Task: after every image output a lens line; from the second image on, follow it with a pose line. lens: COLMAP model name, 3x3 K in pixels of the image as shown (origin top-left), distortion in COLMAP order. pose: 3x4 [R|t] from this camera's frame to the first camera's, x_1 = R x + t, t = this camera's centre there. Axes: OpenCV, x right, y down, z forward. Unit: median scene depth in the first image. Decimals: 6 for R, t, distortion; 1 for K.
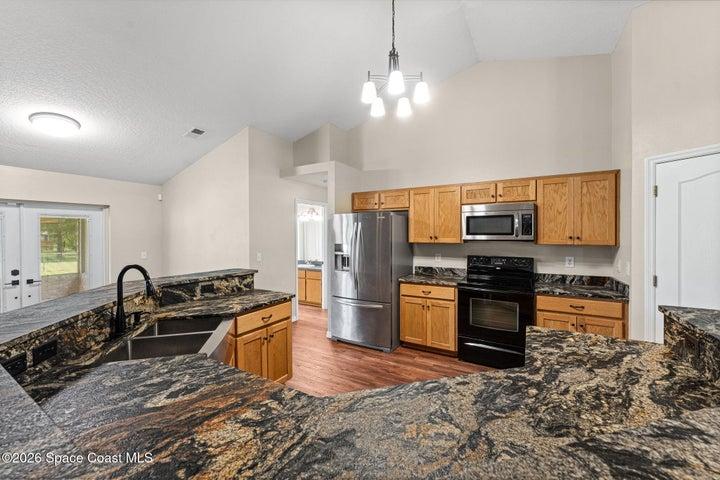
lens RADIAL K [[300.1, 0, 360.0], [0, 300.1, 240.0], [0, 0, 1]] dist [-0.011668, 0.000213]
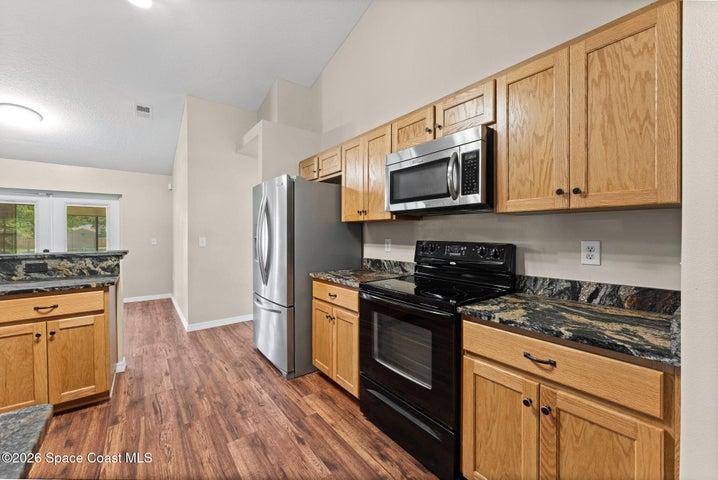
lens RADIAL K [[299.3, 0, 359.0], [0, 299.3, 240.0], [0, 0, 1]] dist [-0.011668, 0.000213]
pose [[0.927177, 0.010934, -0.374464, 0.548792], [-0.011155, 0.999937, 0.001575, 0.057210], [0.374458, 0.002717, 0.927240, 0.458641]]
